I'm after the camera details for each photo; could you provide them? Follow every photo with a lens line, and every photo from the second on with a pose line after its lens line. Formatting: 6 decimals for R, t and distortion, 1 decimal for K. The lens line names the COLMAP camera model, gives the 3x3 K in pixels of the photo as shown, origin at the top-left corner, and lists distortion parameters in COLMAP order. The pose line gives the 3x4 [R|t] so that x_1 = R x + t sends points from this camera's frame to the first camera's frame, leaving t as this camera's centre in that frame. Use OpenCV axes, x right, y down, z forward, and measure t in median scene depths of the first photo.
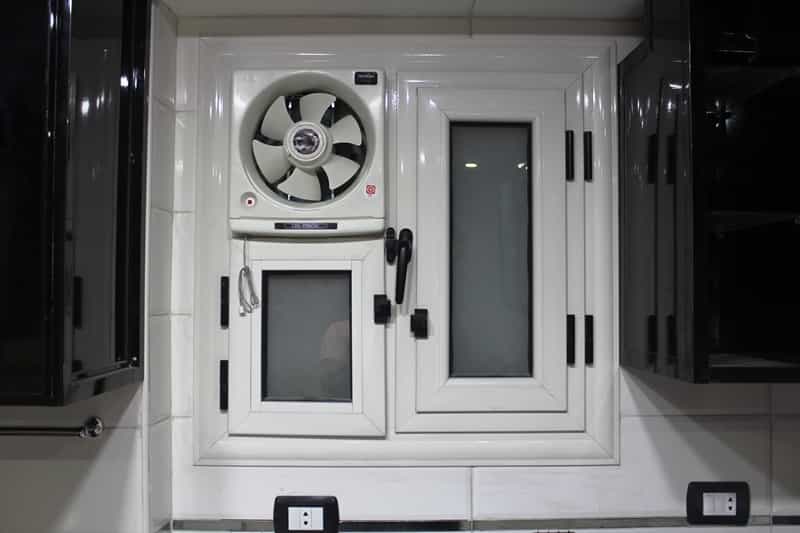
lens RADIAL K [[501.3, 0, 400.0], [0, 501.3, 266.5], [0, 0, 1]] dist [-0.005092, -0.000796]
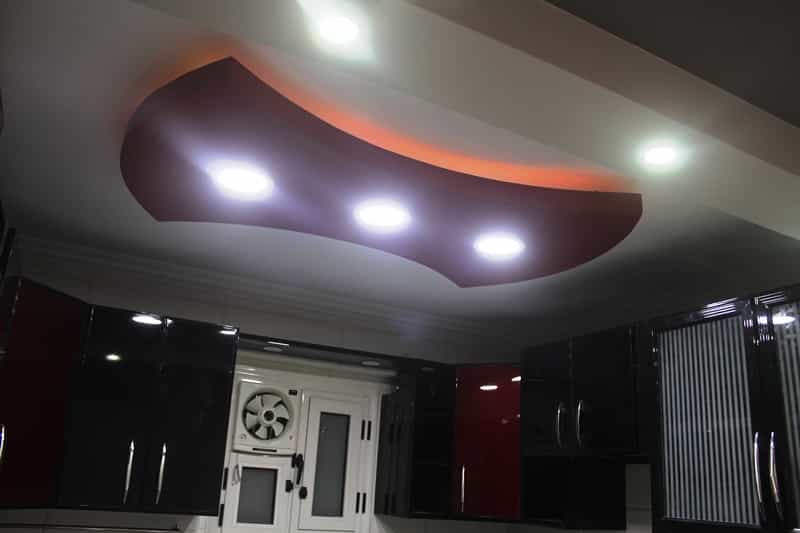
lens RADIAL K [[670.4, 0, 400.0], [0, 670.4, 266.5], [0, 0, 1]] dist [-0.158621, 0.150764]
pose [[0.887615, 0.190560, 0.419316, -1.115209], [-0.073415, 0.957294, -0.279641, -0.085655], [-0.454697, 0.217429, 0.863699, -2.285034]]
